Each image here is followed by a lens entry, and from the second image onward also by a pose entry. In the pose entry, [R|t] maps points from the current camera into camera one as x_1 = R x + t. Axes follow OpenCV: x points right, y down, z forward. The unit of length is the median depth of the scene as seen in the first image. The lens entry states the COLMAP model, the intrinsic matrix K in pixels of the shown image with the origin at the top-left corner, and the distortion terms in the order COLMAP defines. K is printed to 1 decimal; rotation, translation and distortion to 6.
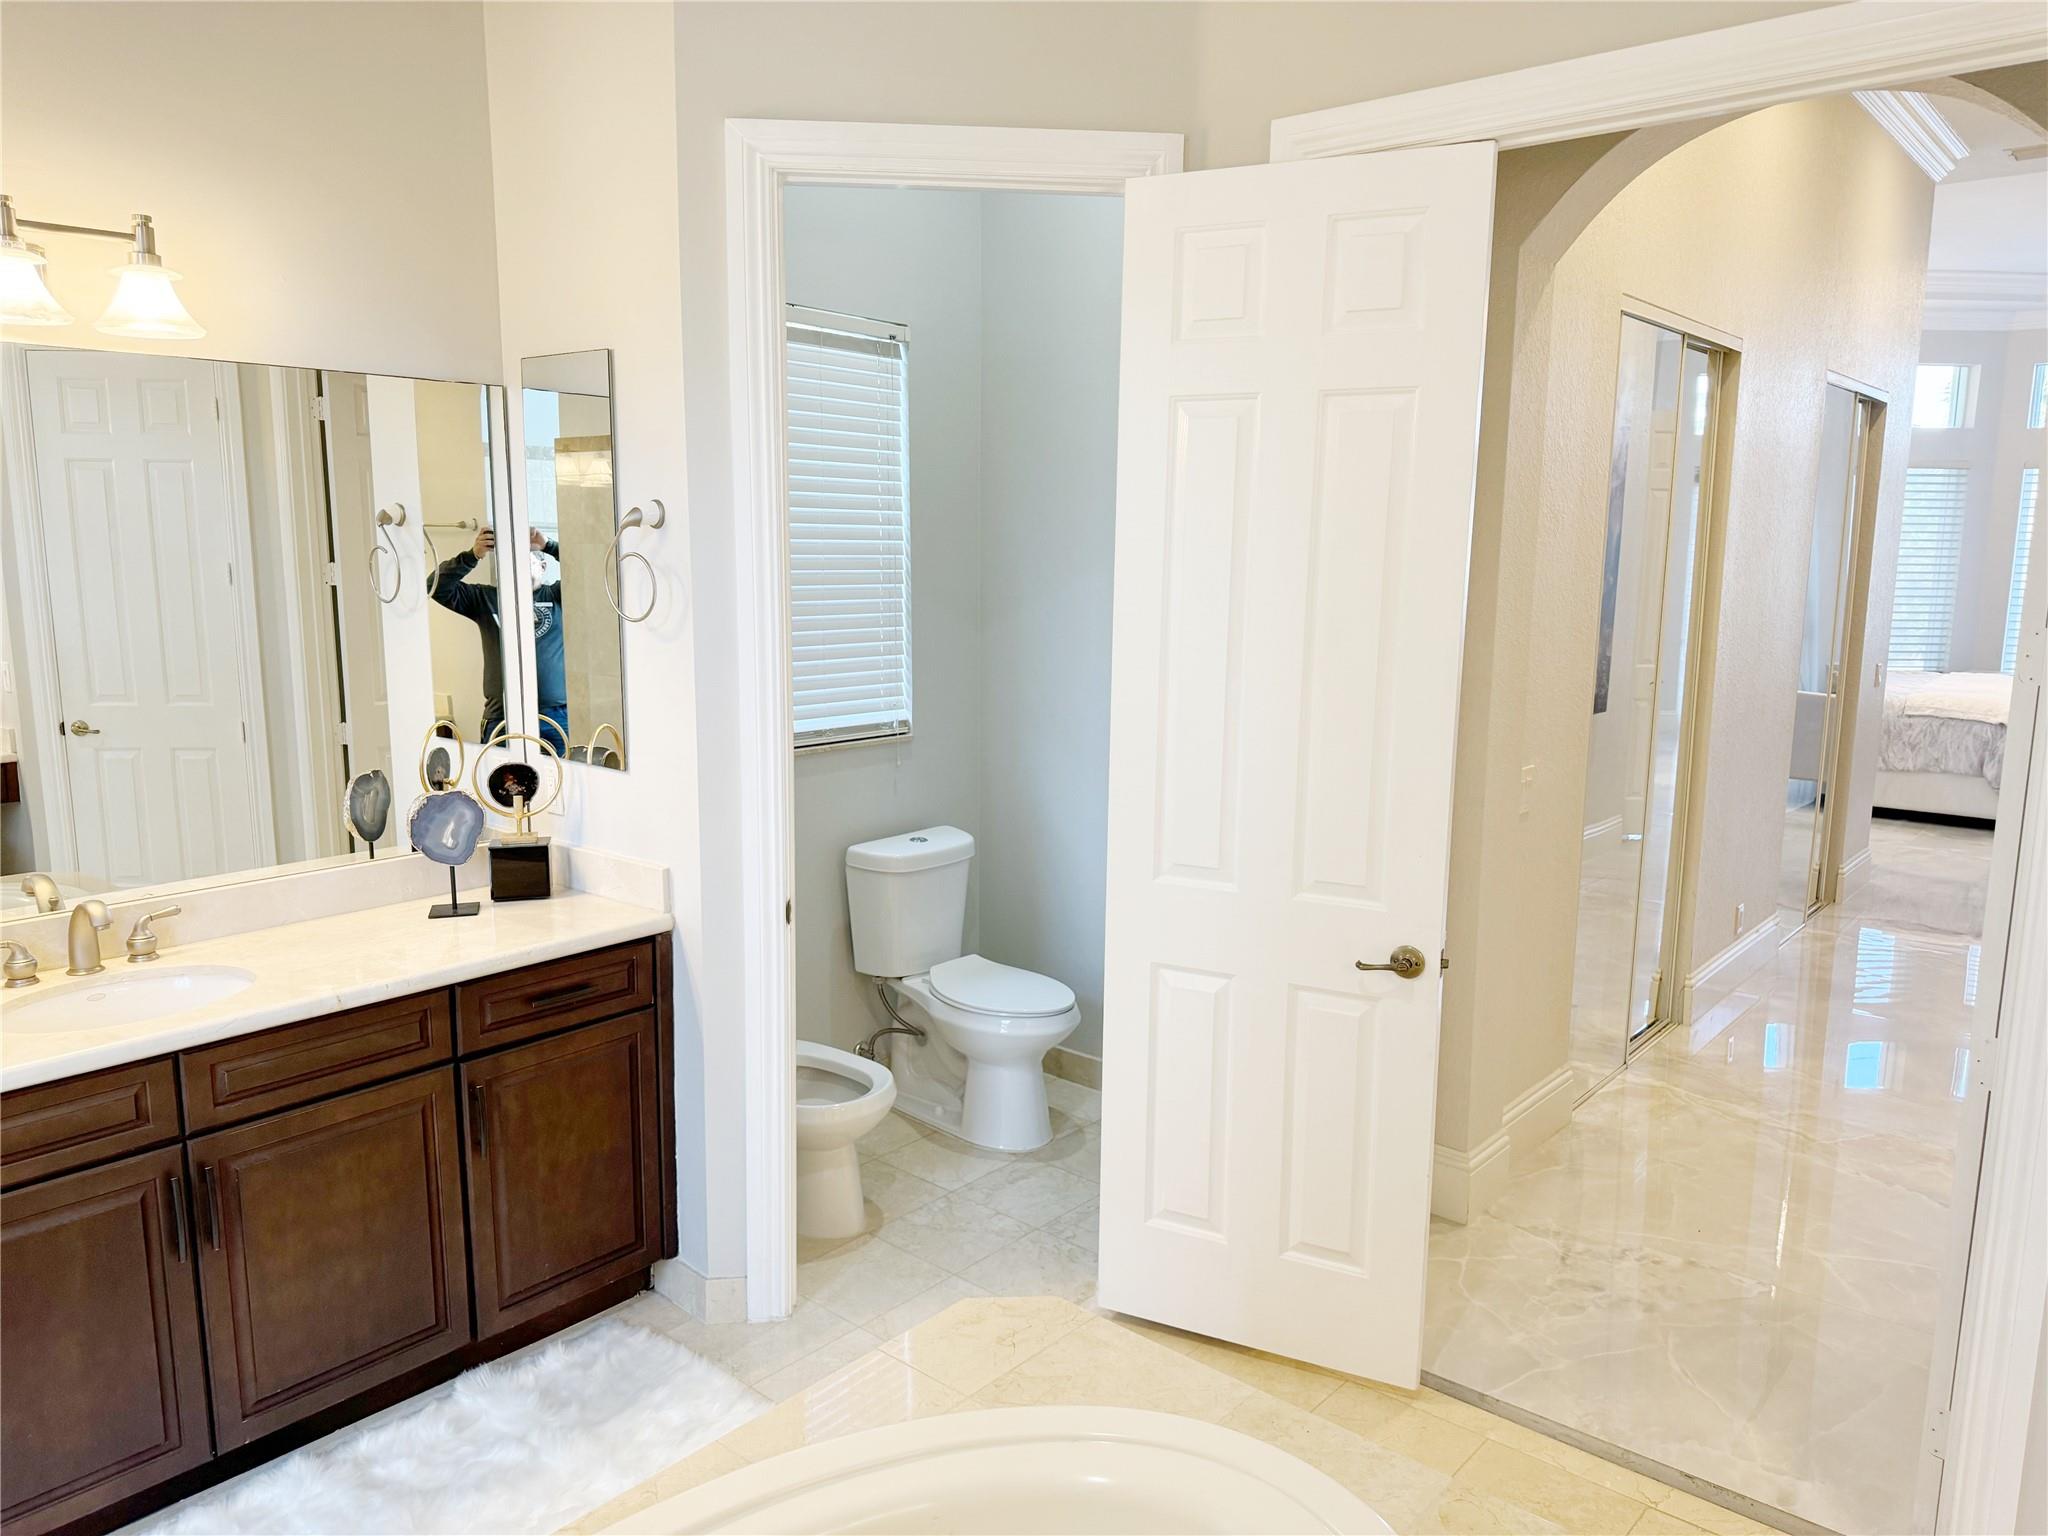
lens RADIAL K [[1433.2, 0, 1038.8], [0, 1433.2, 770.4], [0, 0, 1]] dist [0.072640, -0.082526]
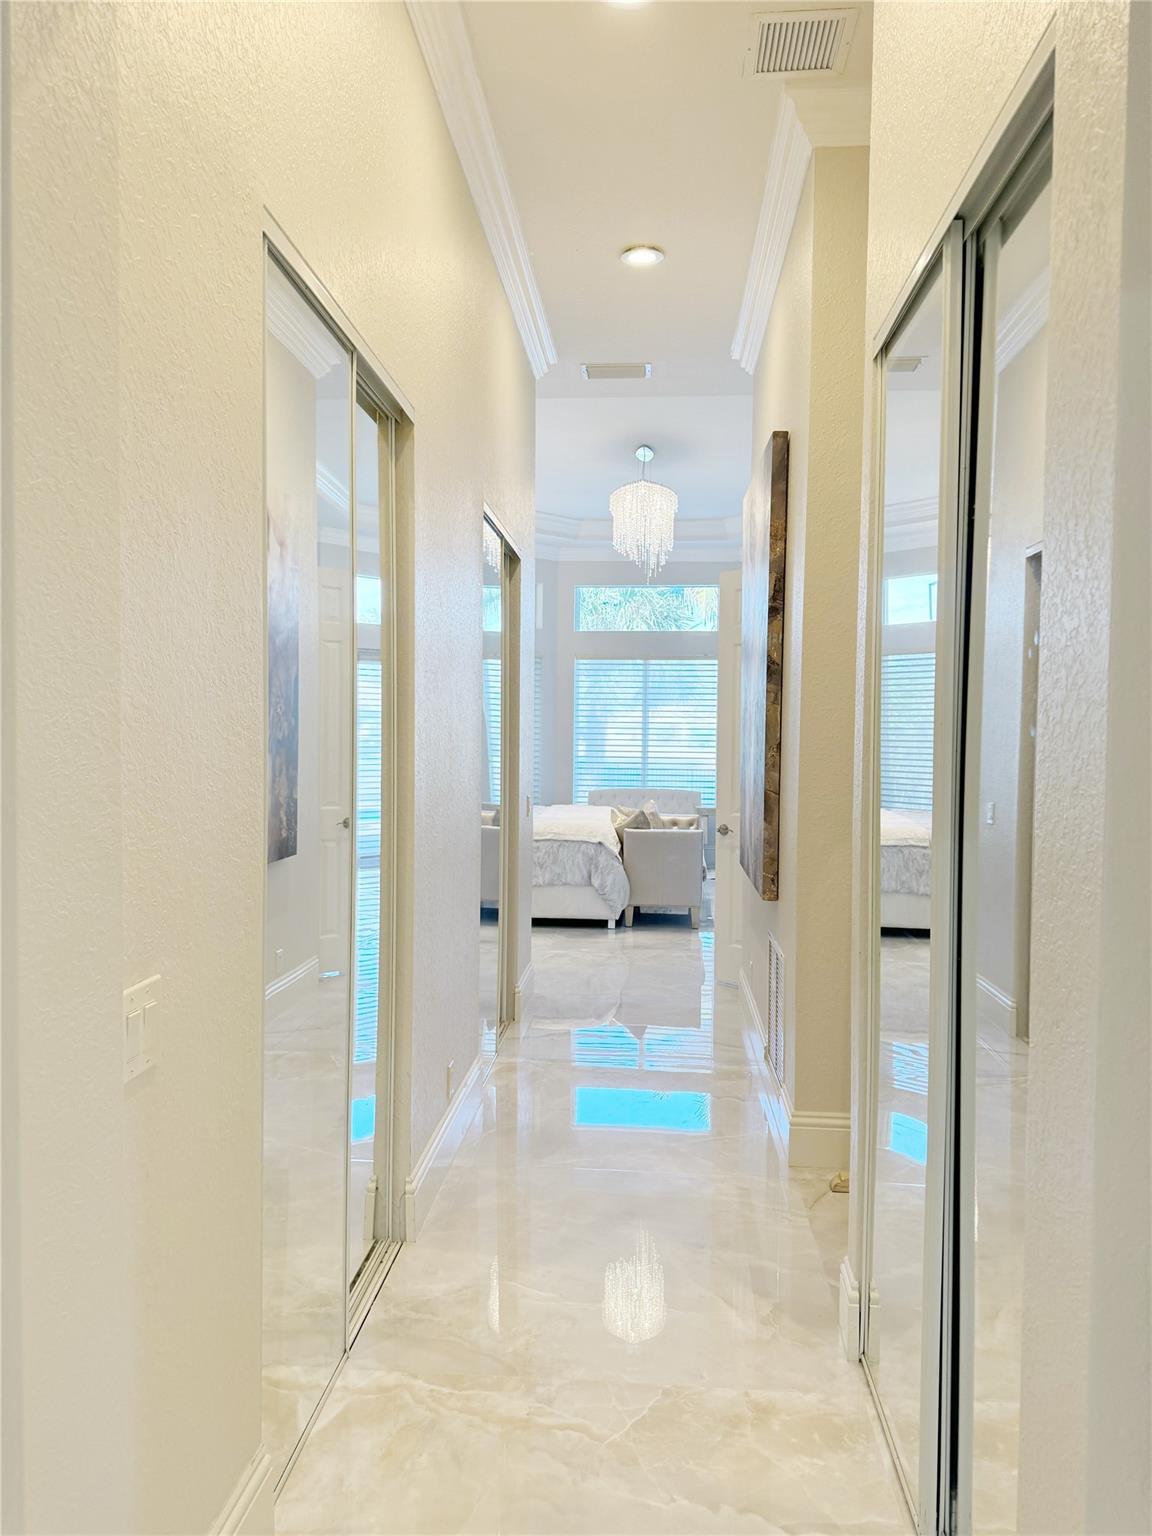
lens RADIAL K [[1072.2, 0, 628.4], [0, 1072.2, 763.5], [0, 0, 1]] dist [0.063047, -0.083119]
pose [[0.781144, -0.017121, 0.624116, 0.137619], [0.094609, 0.991327, -0.091219, -0.016821], [-0.617141, 0.130302, 0.775989, 0.342906]]
